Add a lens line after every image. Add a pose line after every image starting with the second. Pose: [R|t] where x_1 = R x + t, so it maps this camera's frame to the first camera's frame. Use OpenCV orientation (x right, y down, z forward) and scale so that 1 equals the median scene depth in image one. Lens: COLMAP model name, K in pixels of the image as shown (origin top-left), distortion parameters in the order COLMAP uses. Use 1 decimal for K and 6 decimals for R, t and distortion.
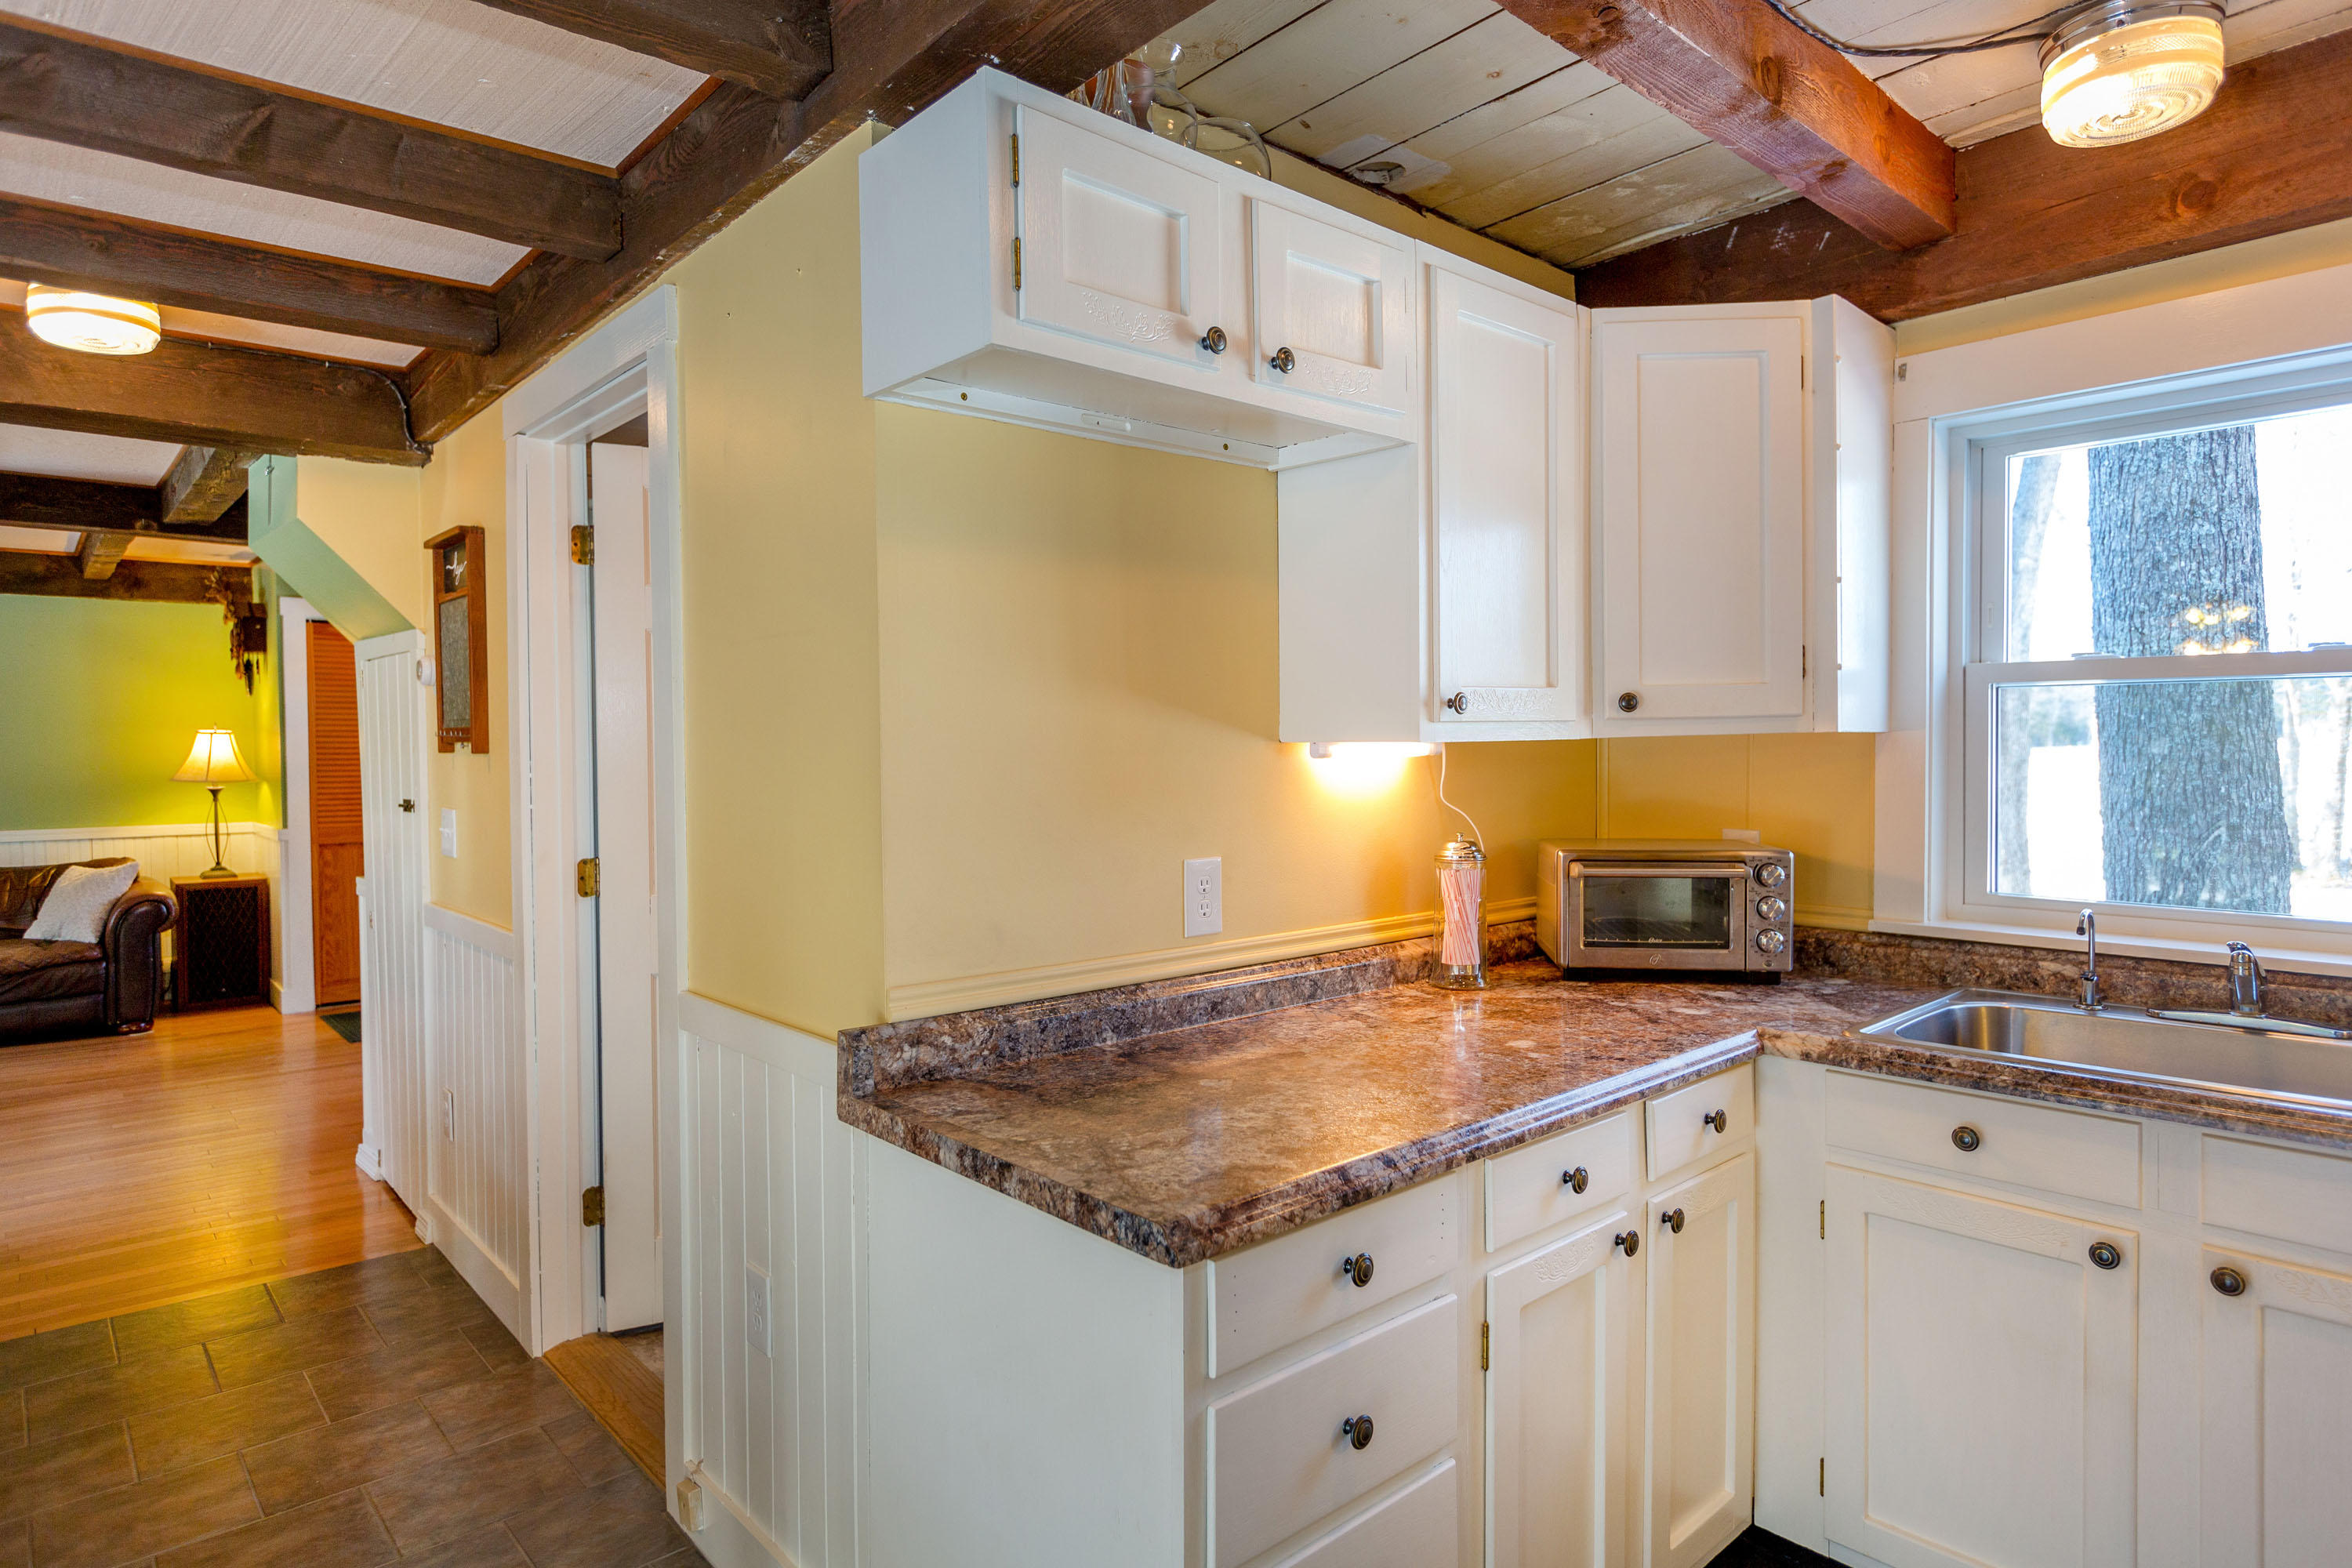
lens RADIAL K [[1313.6, 0, 1183.0], [0, 1313.6, 773.3], [0, 0, 1]] dist [-0.001742, 0.000953]
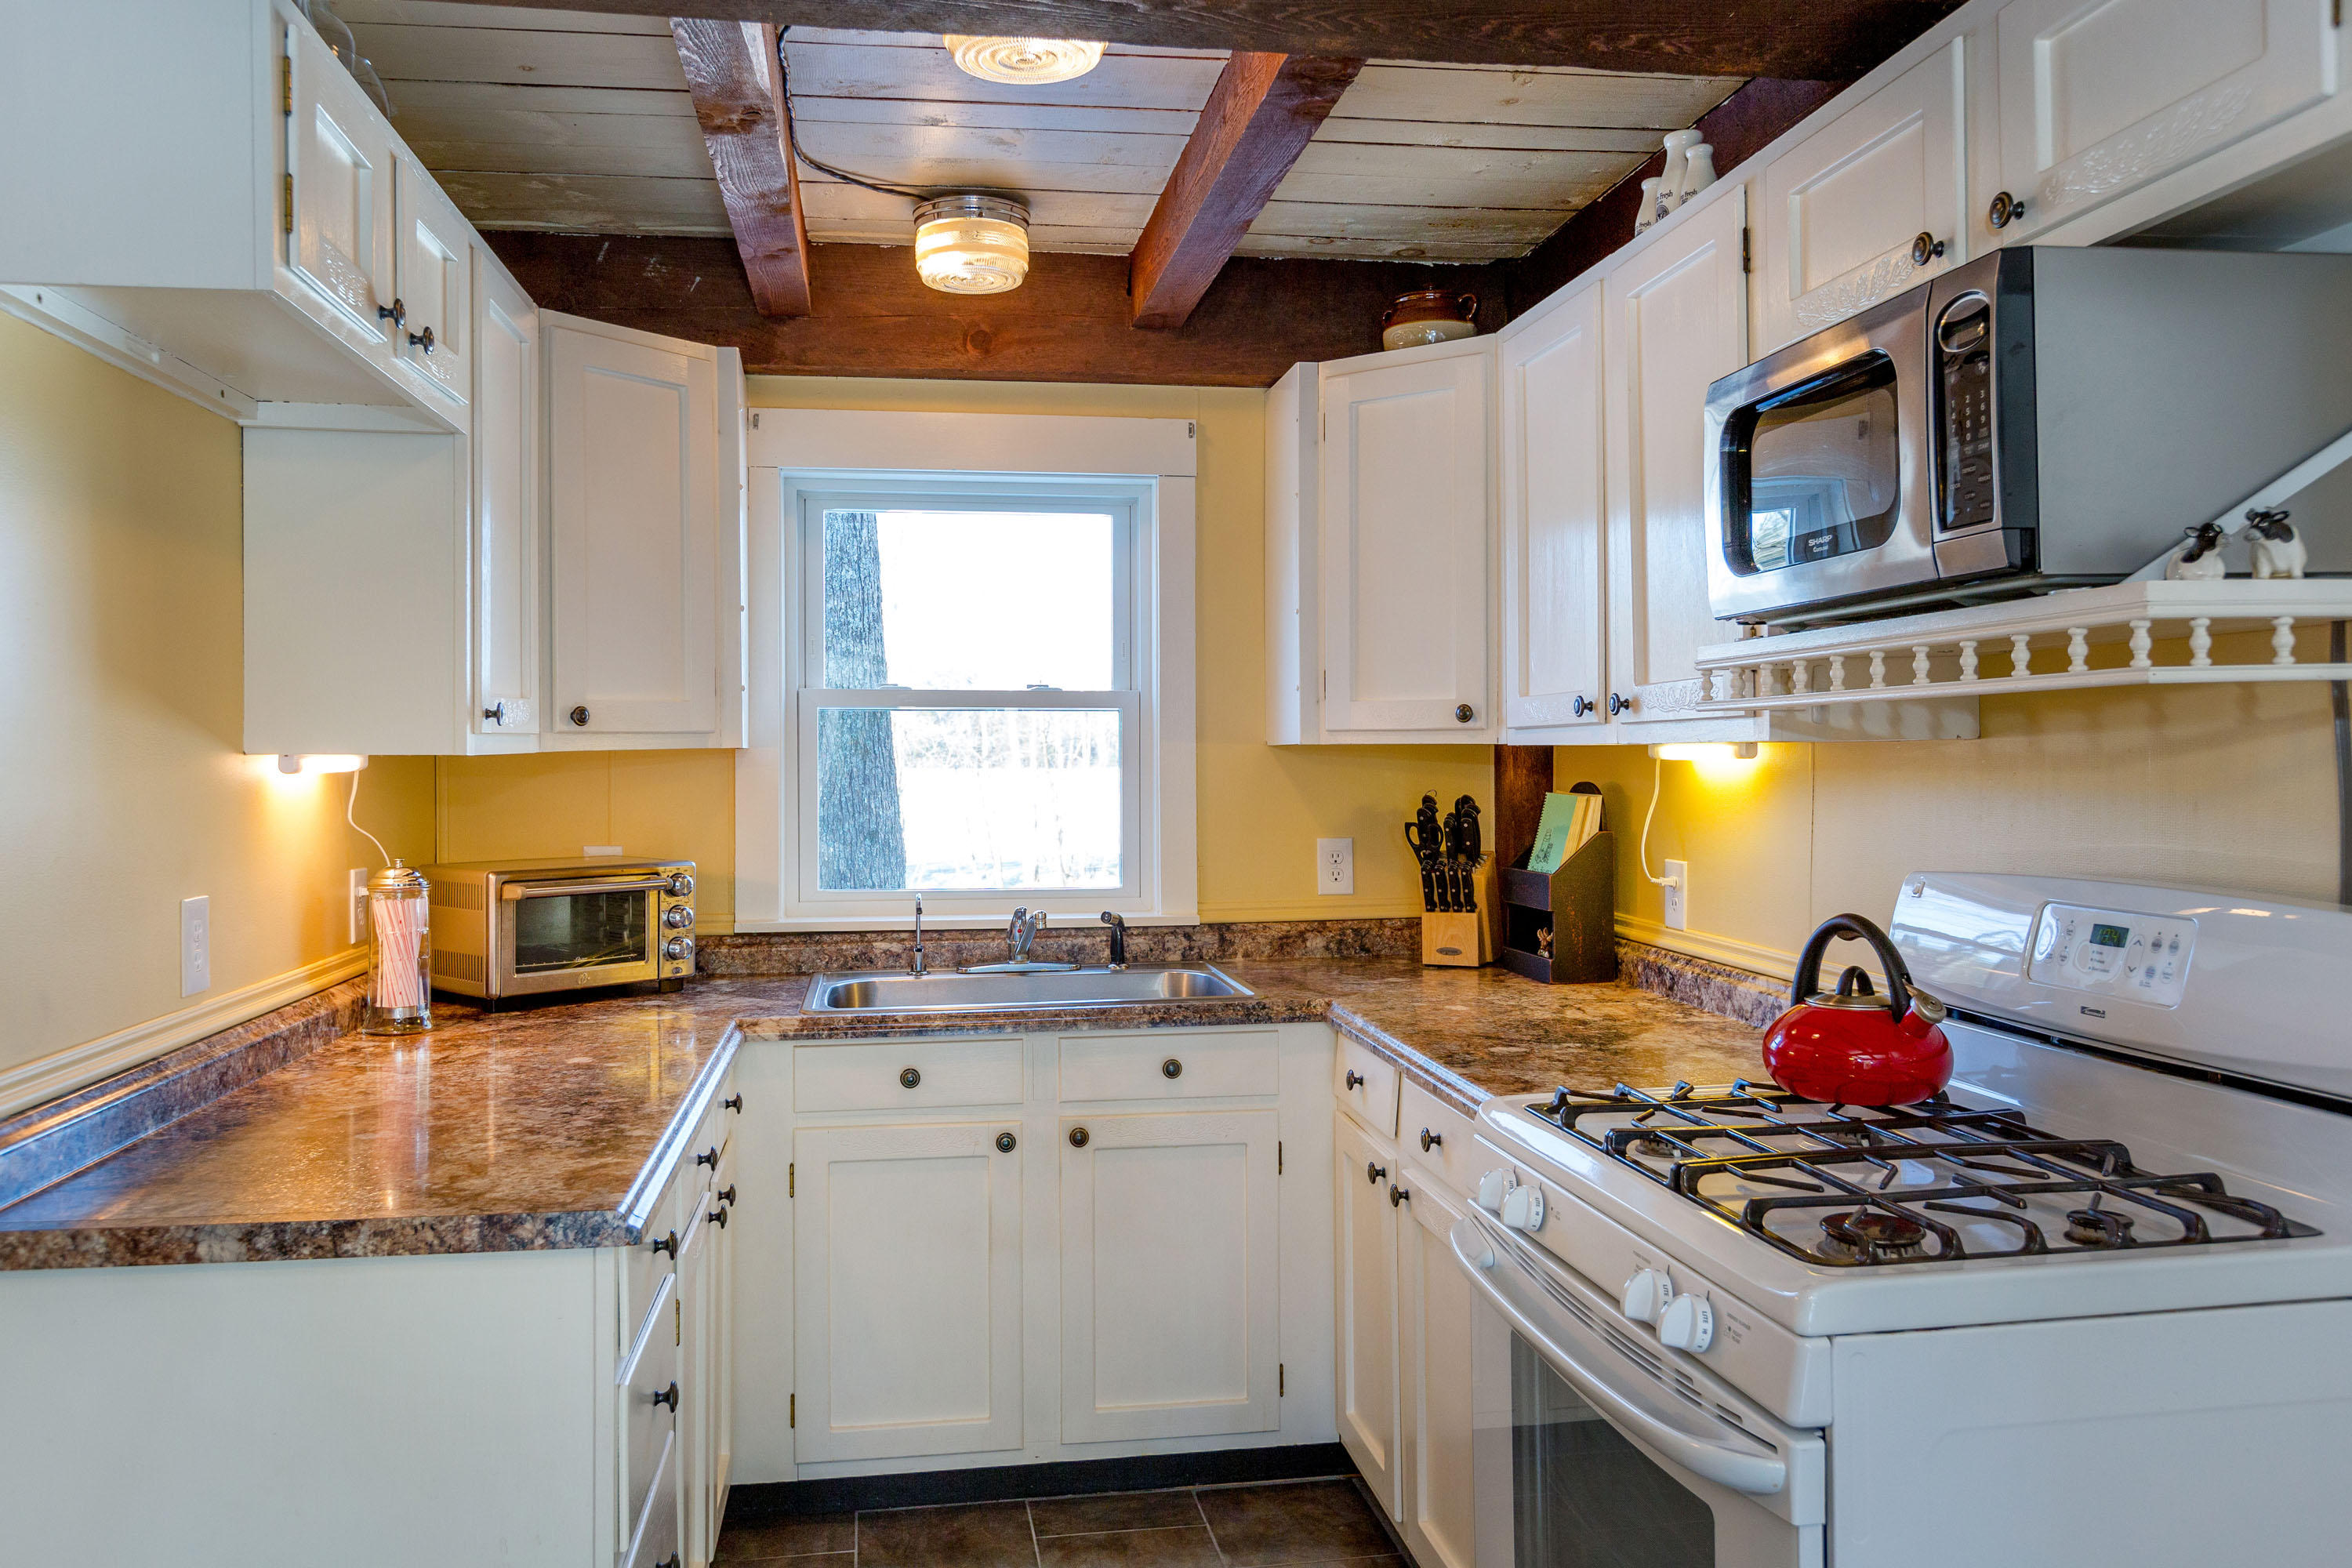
lens RADIAL K [[1705.3, 0, 1172.0], [0, 1705.3, 767.7], [0, 0, 1]] dist [0.002431, 0.000371]
pose [[0.542444, -0.000497, 0.840092, -0.517989], [0.017029, 0.999801, -0.010404, 0.005903], [-0.839919, 0.019949, 0.542344, -0.069510]]
